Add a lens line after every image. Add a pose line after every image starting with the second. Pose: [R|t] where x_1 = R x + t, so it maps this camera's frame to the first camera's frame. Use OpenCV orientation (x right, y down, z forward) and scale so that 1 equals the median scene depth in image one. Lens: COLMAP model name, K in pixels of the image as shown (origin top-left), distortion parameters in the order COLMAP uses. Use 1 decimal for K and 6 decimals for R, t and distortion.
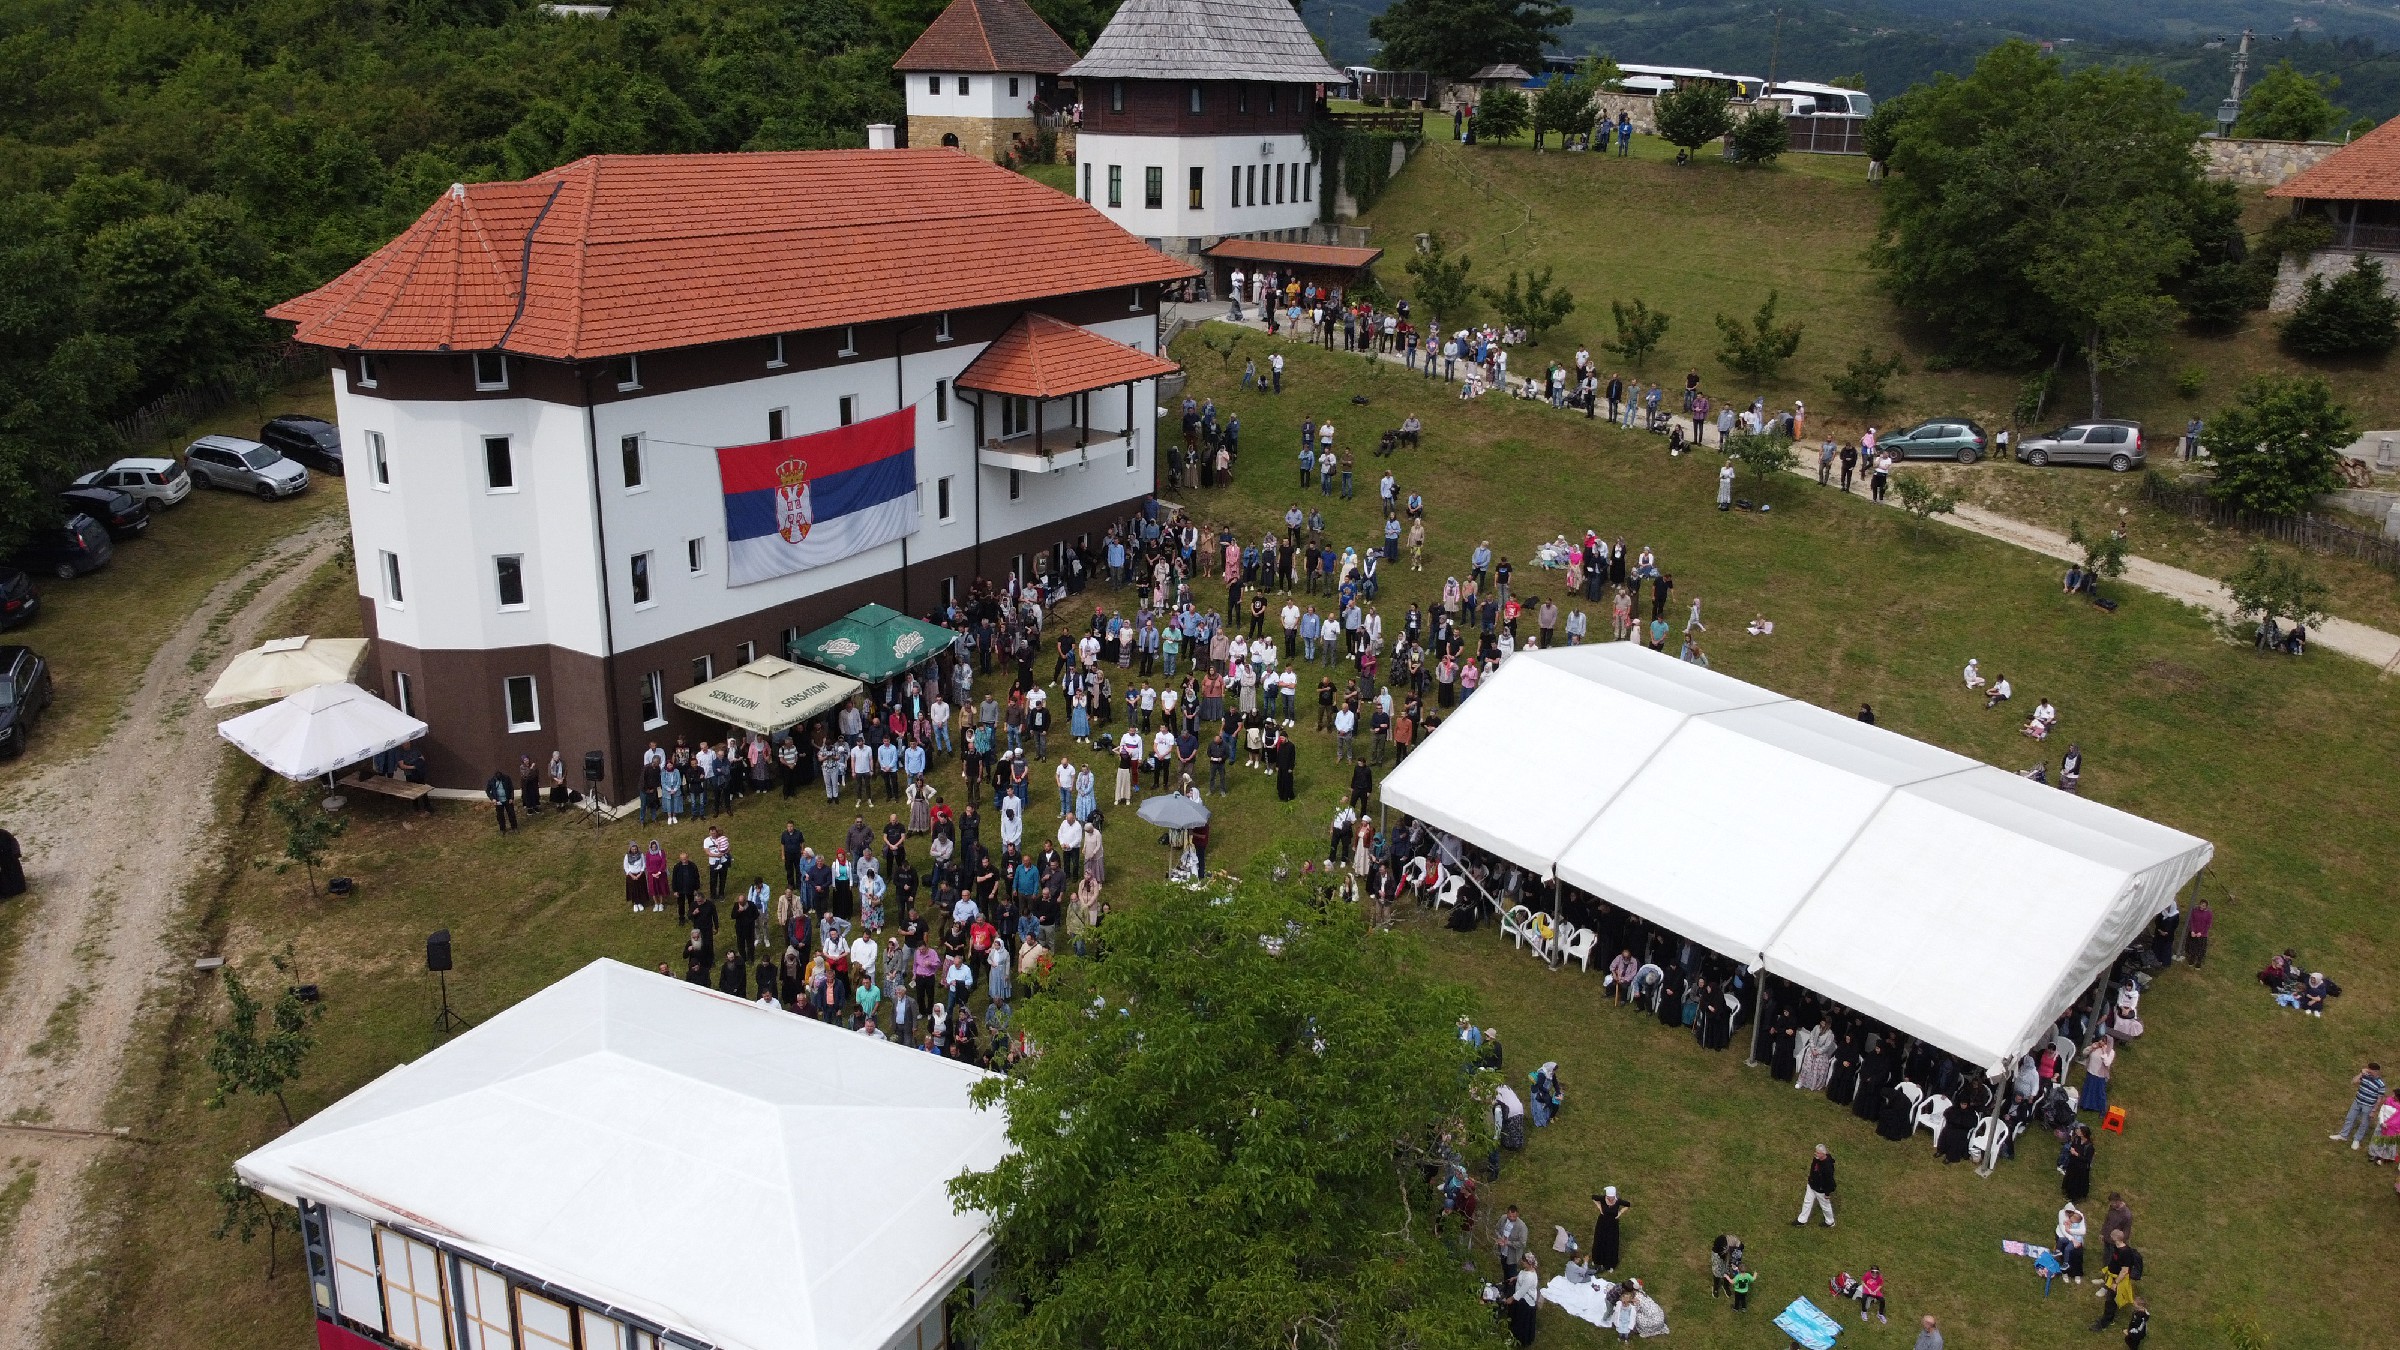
lens RADIAL K [[1812.0, 0, 1200.0], [0, 1812.0, 675.0], [0, 0, 1]] dist [0.006042, -0.004147]
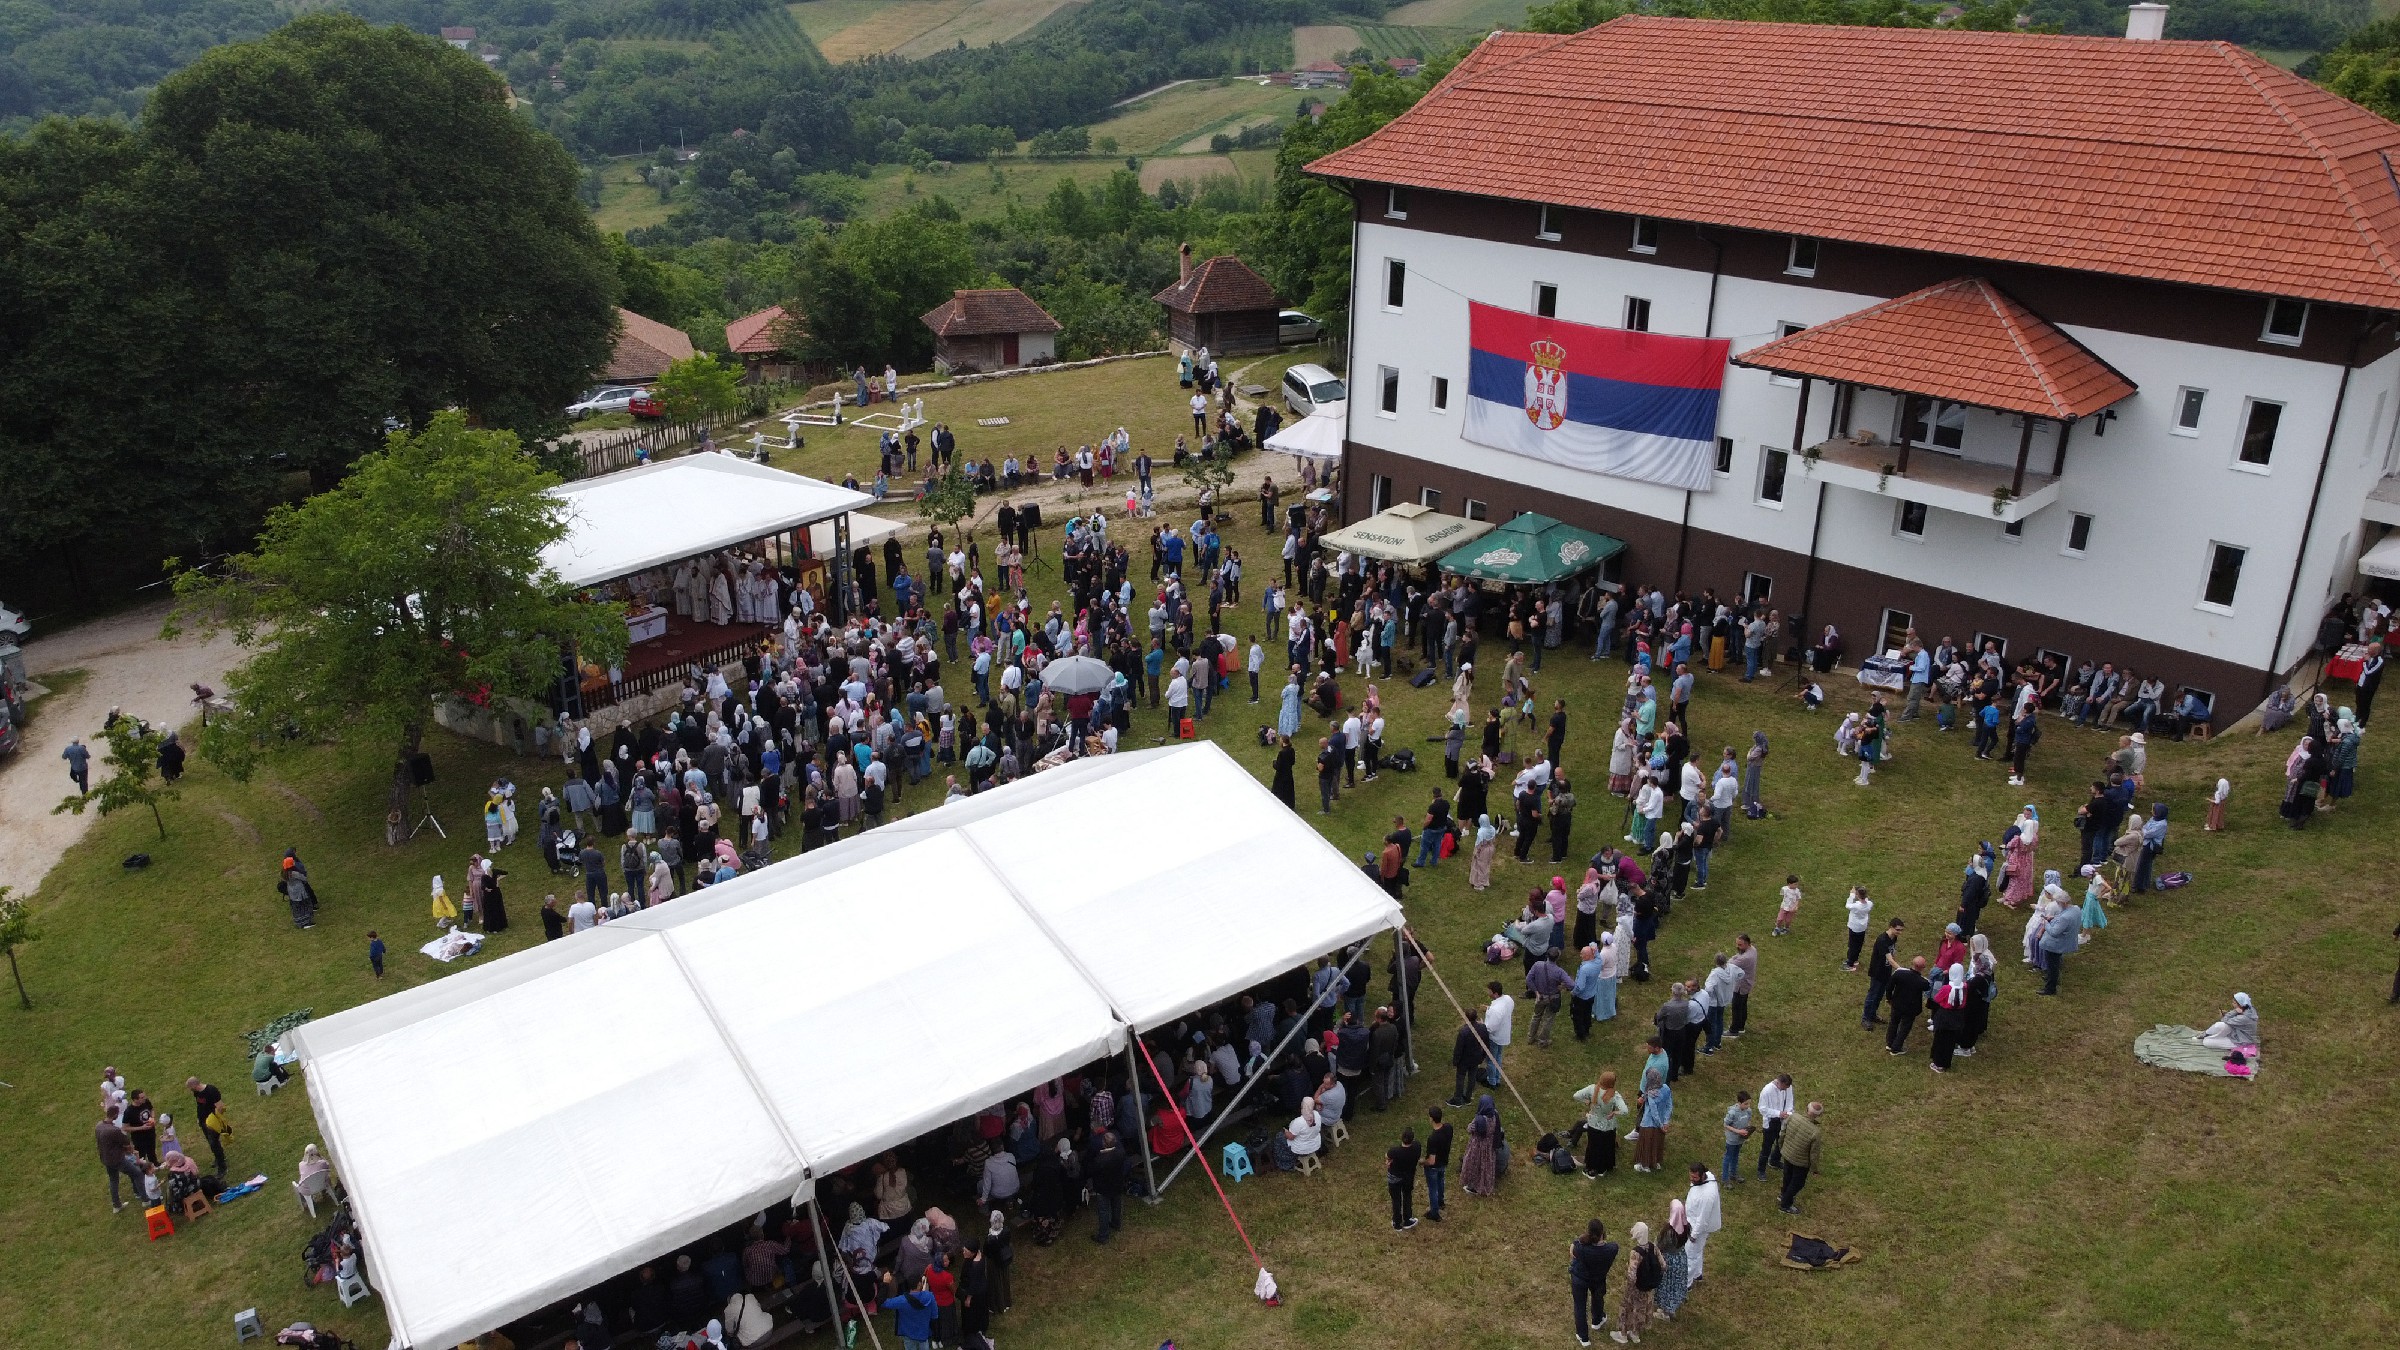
lens RADIAL K [[1812.0, 0, 1200.0], [0, 1812.0, 675.0], [0, 0, 1]] dist [0.006042, -0.004147]
pose [[-0.197340, 0.344984, -0.917629, 0.562778], [-0.325754, 0.859773, 0.393287, -0.213959], [0.924630, 0.376533, -0.057287, 0.719722]]
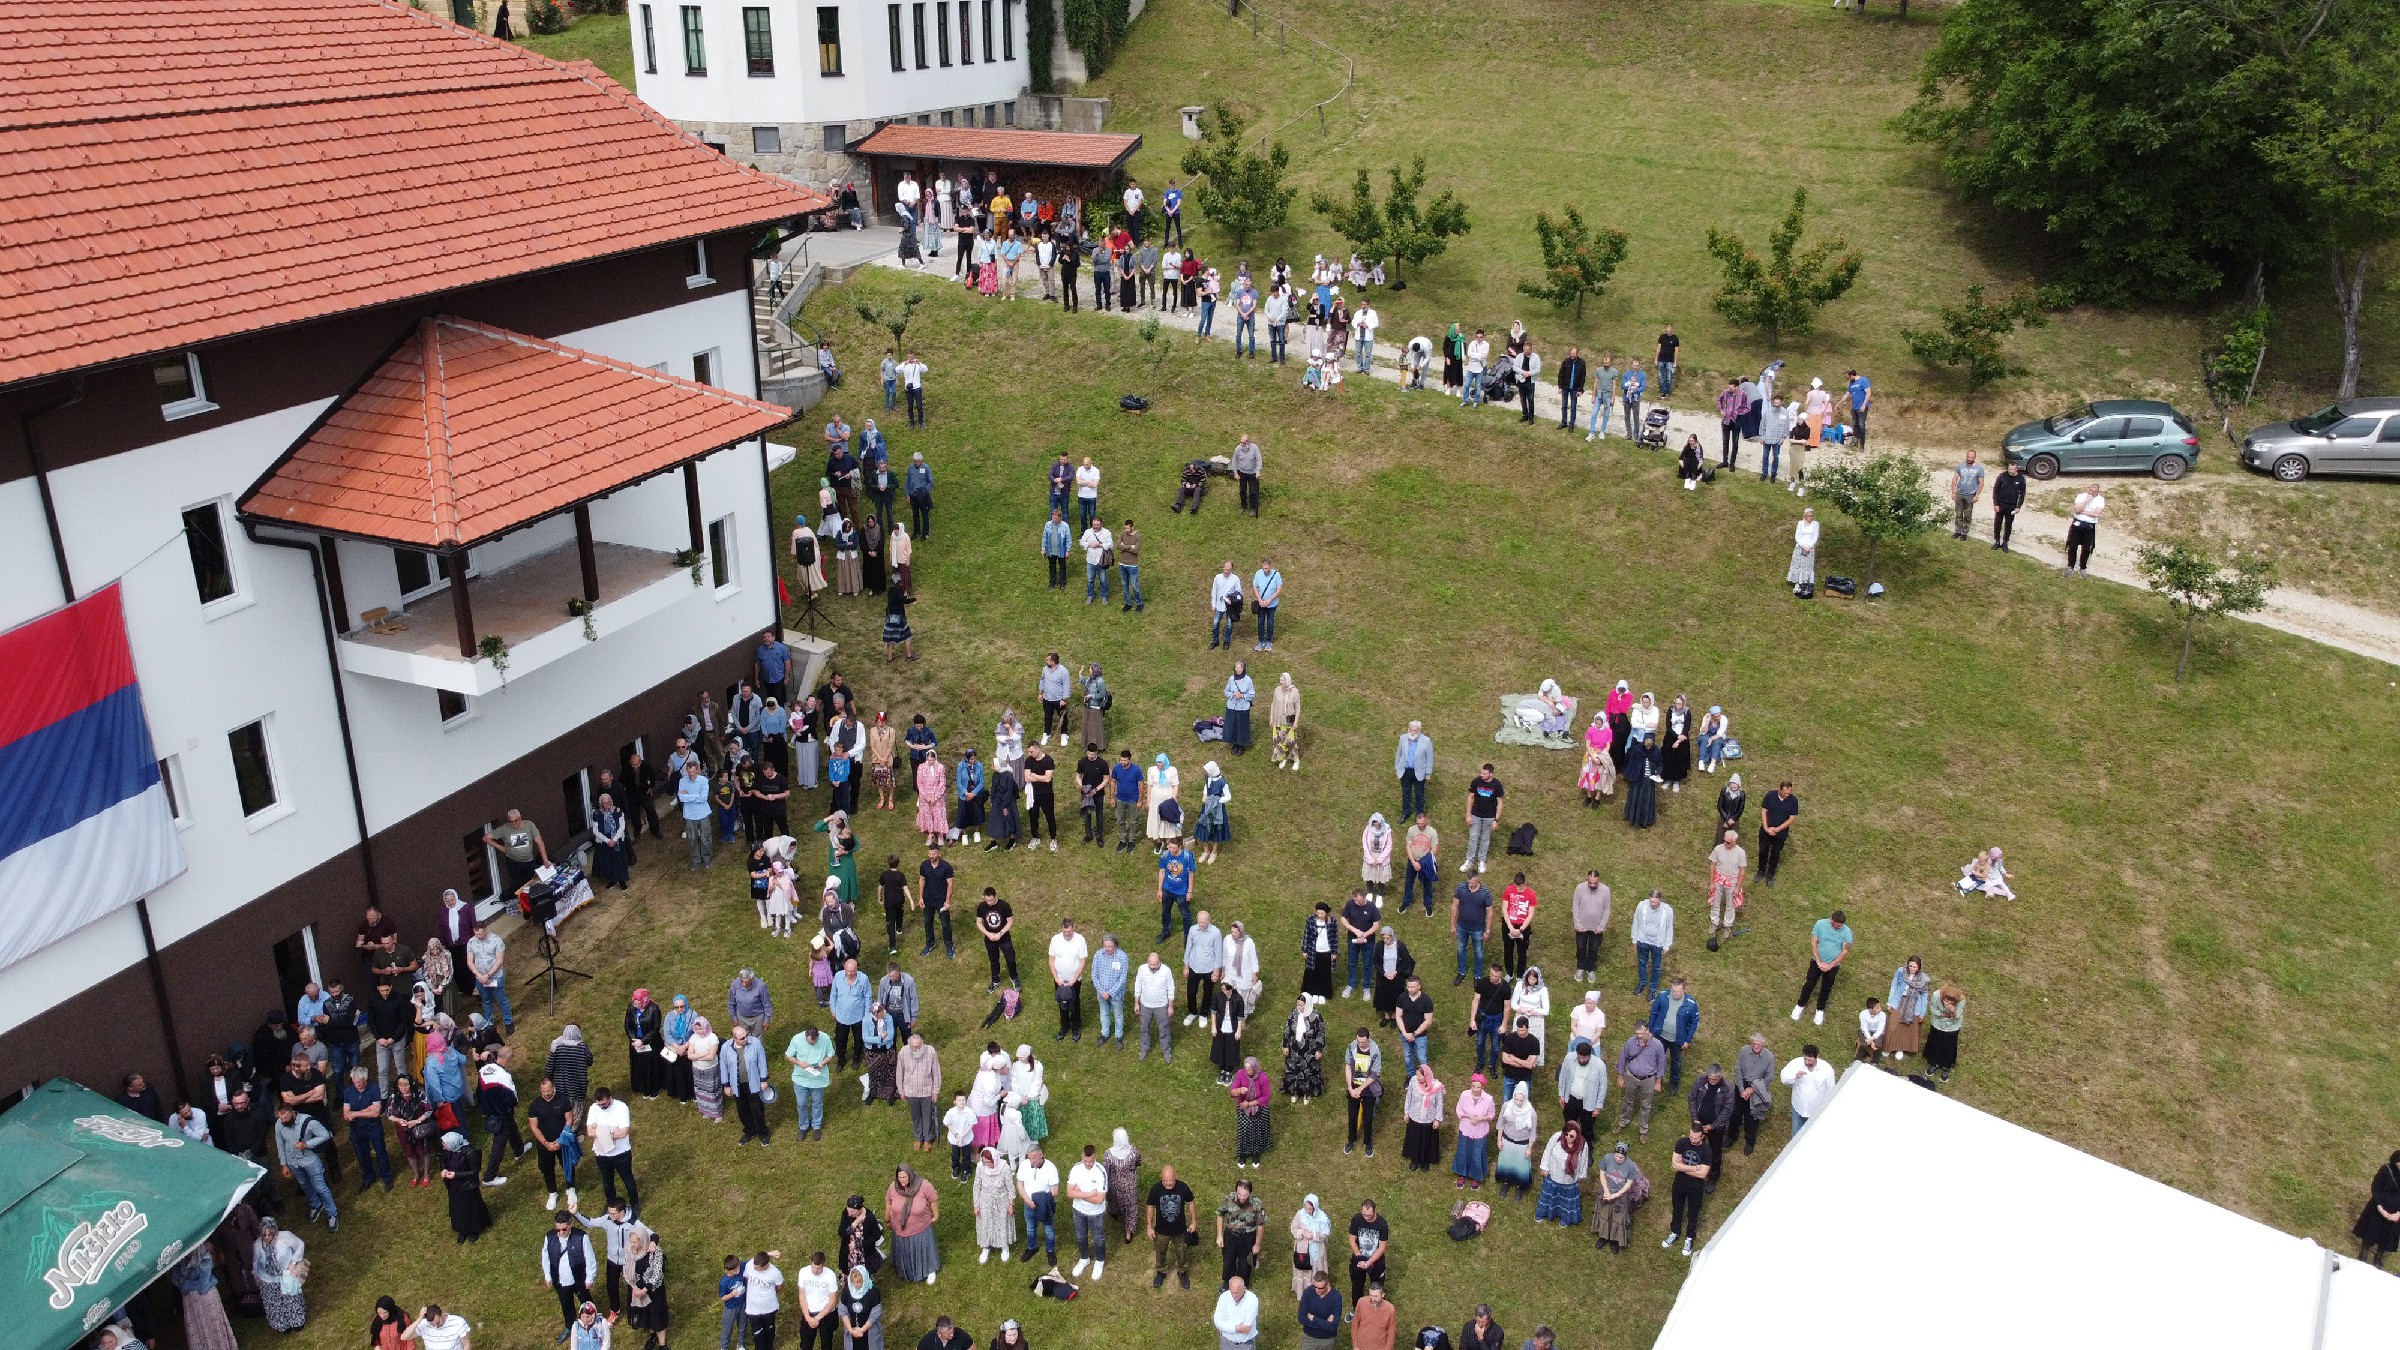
lens RADIAL K [[1812.0, 0, 1200.0], [0, 1812.0, 675.0], [0, 0, 1]] dist [0.006042, -0.004147]
pose [[0.985632, -0.075803, 0.150940, 0.015804], [0.065266, 0.995151, 0.073588, -0.116202], [-0.155786, -0.062680, 0.985800, 0.455340]]
